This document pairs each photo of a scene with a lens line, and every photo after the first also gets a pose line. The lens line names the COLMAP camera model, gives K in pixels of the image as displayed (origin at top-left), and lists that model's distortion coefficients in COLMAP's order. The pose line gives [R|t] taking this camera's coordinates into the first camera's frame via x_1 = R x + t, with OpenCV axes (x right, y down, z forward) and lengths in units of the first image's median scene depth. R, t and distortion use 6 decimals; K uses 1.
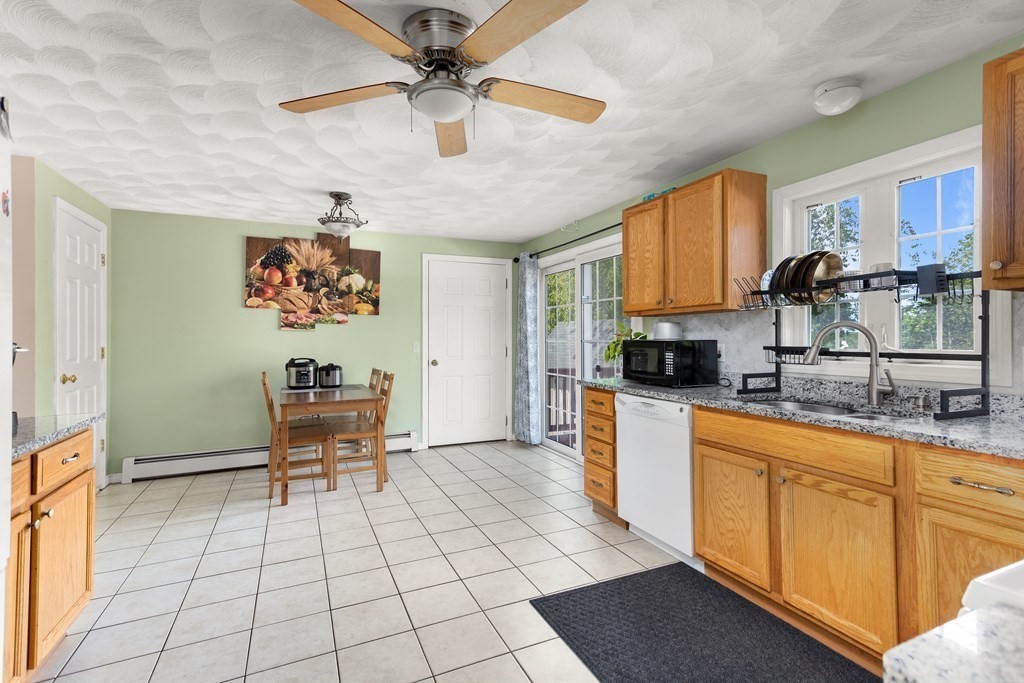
lens RADIAL K [[480.3, 0, 512.0], [0, 480.3, 341.5], [0, 0, 1]] dist [0.035931, 0.000364]
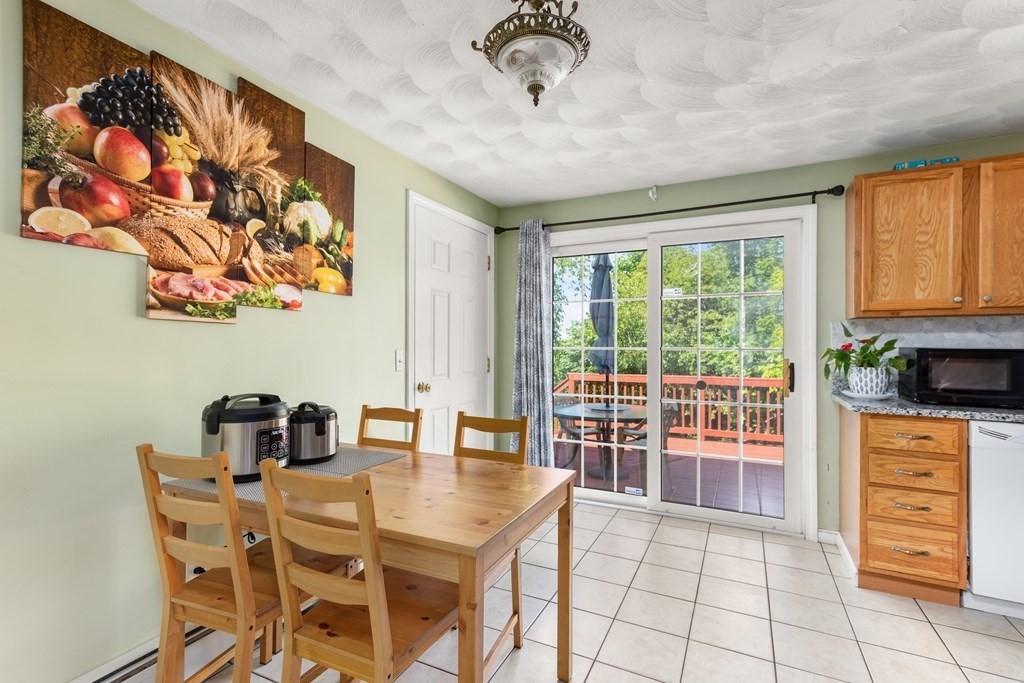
lens RADIAL K [[480.3, 0, 512.0], [0, 480.3, 341.5], [0, 0, 1]] dist [0.035931, 0.000364]
pose [[0.763423, 0.008972, 0.645837, -0.493262], [0.001225, 0.999882, -0.015338, -0.001178], [-0.645898, 0.012501, 0.763321, 0.554236]]
